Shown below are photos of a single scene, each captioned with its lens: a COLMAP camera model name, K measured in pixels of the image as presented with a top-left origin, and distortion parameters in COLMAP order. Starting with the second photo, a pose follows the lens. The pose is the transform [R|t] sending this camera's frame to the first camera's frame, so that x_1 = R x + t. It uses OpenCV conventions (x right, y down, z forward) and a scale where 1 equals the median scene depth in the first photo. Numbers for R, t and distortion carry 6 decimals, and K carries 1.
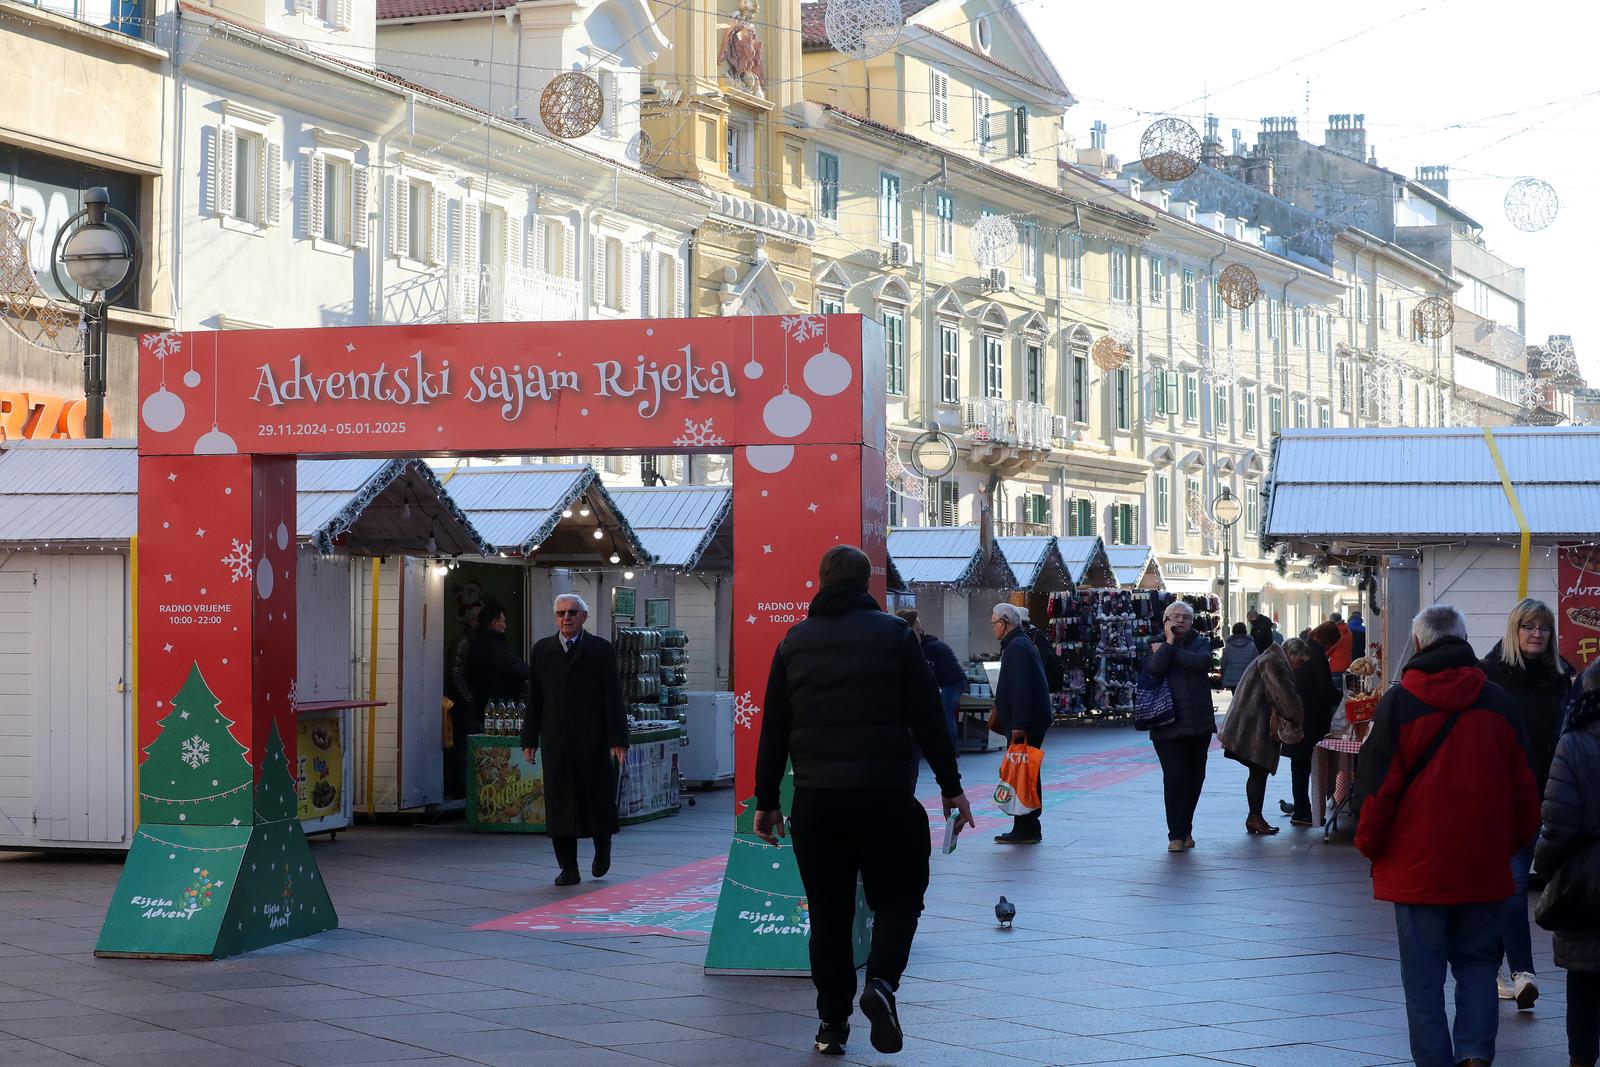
lens RADIAL K [[3224.7, 0, 803.1], [0, 3224.7, 498.2], [0, 0, 1]] dist [-0.340784, 0.178842]
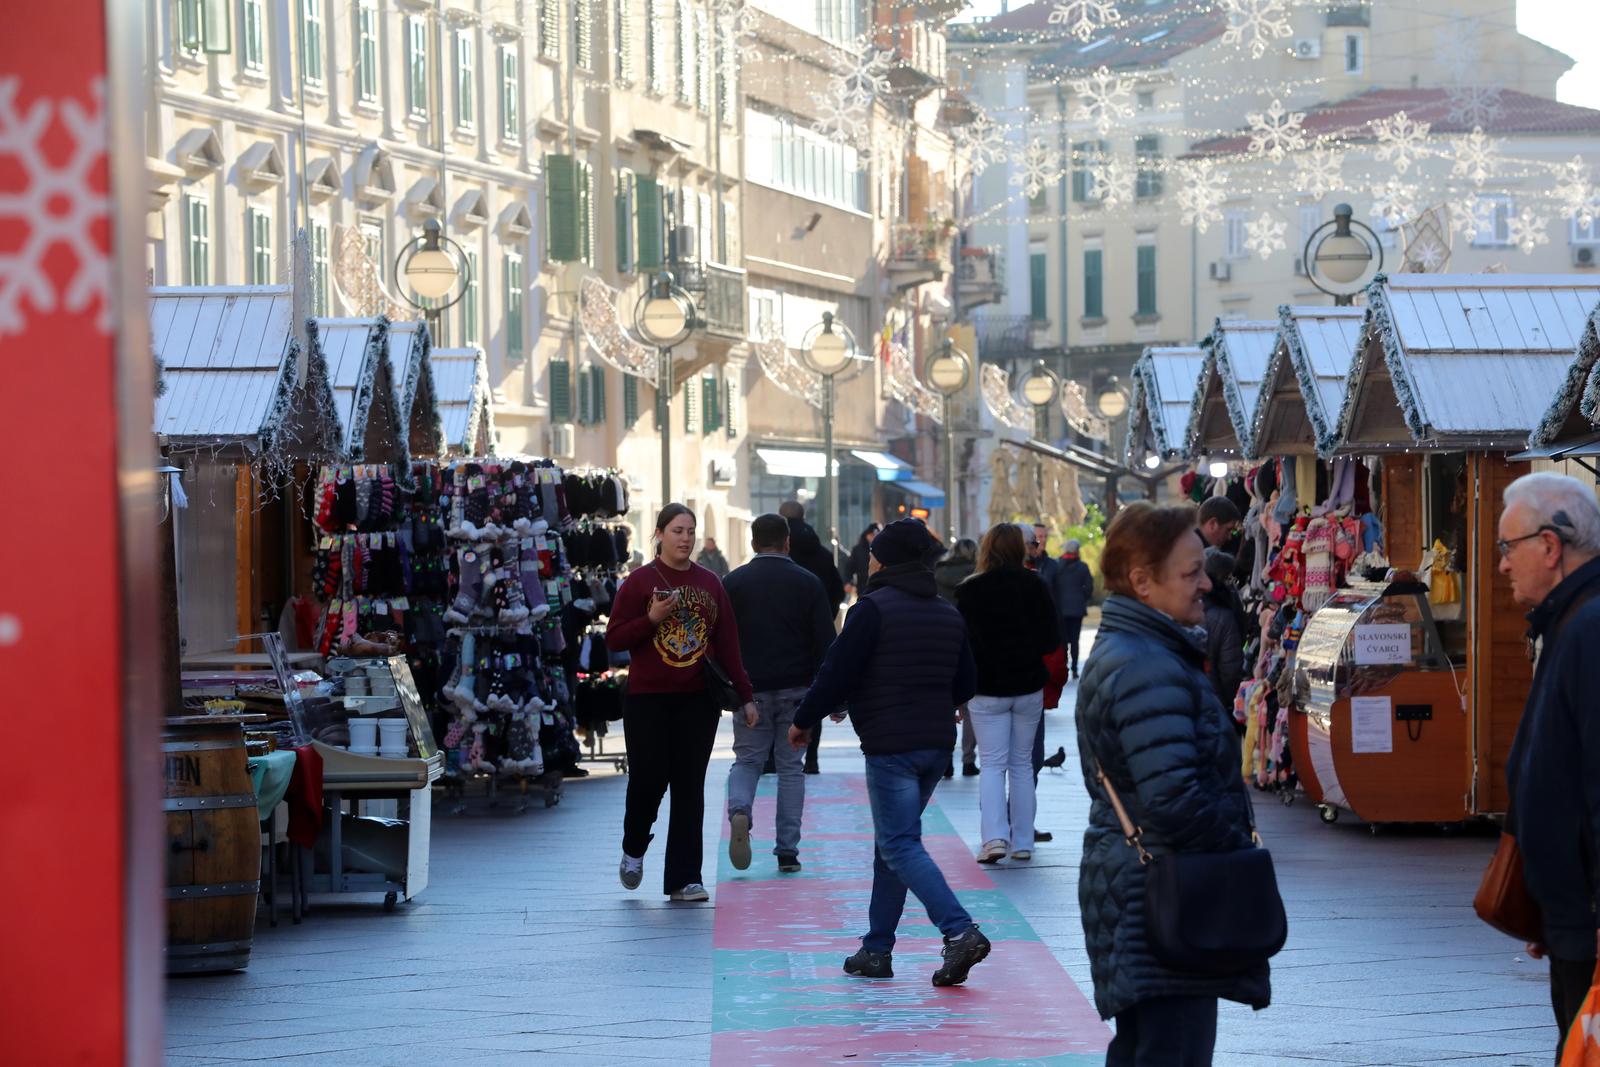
lens RADIAL K [[6867.4, 0, 761.4], [0, 6867.4, 531.3], [0, 0, 1]] dist [0.580591, -0.085917]
pose [[0.970969, -0.010714, 0.238966, -0.076439], [0.001980, 0.999322, 0.036761, 0.007880], [-0.239198, -0.035220, 0.970332, 0.220088]]
